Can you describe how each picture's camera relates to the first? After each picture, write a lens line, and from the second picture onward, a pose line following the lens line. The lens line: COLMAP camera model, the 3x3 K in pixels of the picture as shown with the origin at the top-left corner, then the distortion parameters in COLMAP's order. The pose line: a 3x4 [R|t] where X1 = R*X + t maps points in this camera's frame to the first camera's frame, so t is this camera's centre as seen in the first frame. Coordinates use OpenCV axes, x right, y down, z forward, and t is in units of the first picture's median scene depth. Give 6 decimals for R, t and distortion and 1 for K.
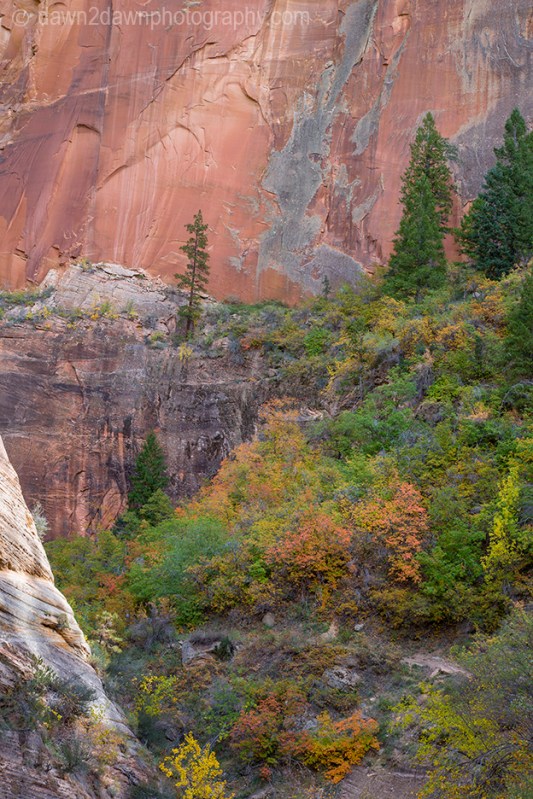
lens RADIAL K [[1295.8, 0, 266.5], [0, 1295.8, 399.5], [0, 0, 1]] dist [-0.174137, 0.334967]
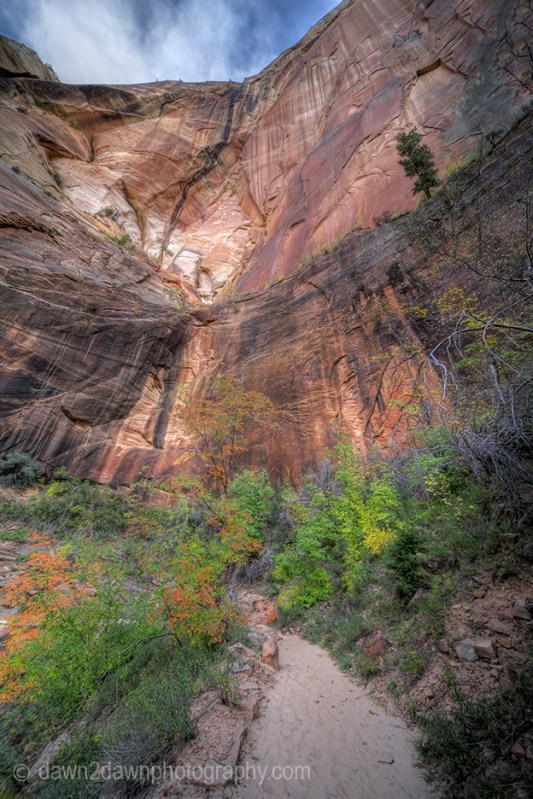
lens RADIAL K [[280.1, 0, 266.5], [0, 280.1, 399.5], [0, 0, 1]] dist [-0.007401, 0.000180]
pose [[0.943523, -0.203032, -0.261807, -0.142840], [0.085070, 0.912195, -0.400827, 0.134807], [0.320200, 0.355918, 0.877949, 0.837139]]
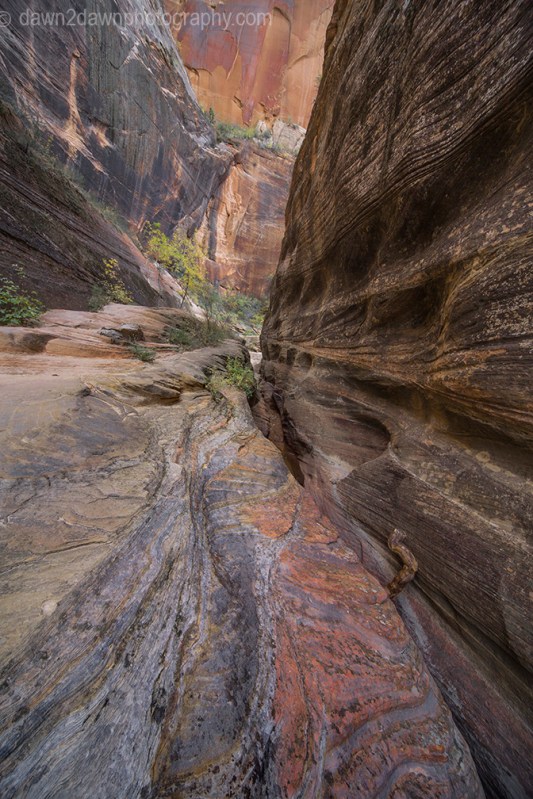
lens RADIAL K [[280.1, 0, 266.5], [0, 280.1, 399.5], [0, 0, 1]] dist [-0.007401, 0.000180]
pose [[0.855105, -0.115880, 0.505339, -0.418268], [-0.118368, 0.905322, 0.407898, 0.087590], [-0.504762, -0.408611, 0.760429, 0.616214]]
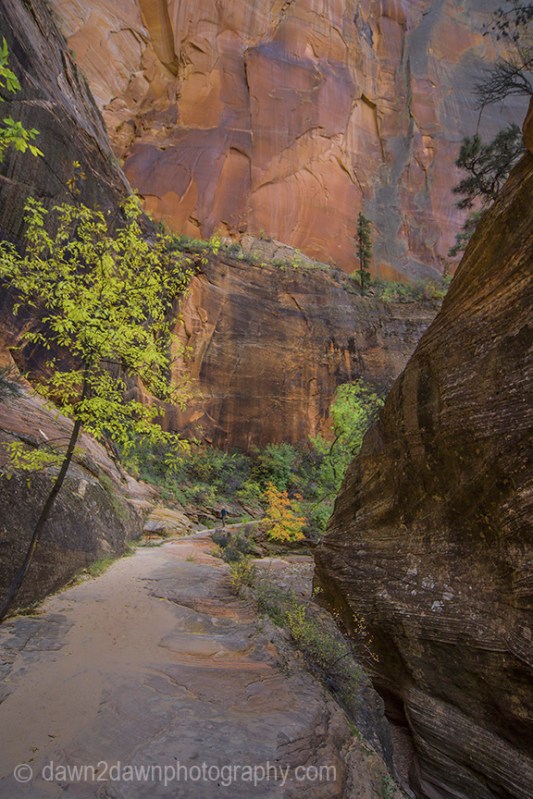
lens RADIAL K [[396.2, 0, 266.5], [0, 396.2, 399.5], [0, 0, 1]] dist [-0.039428, 0.000564]
pose [[0.809041, 0.052090, 0.585439, -0.387782], [-0.016548, 0.997689, -0.065902, 0.098171], [-0.587519, 0.043629, 0.808034, 0.710883]]
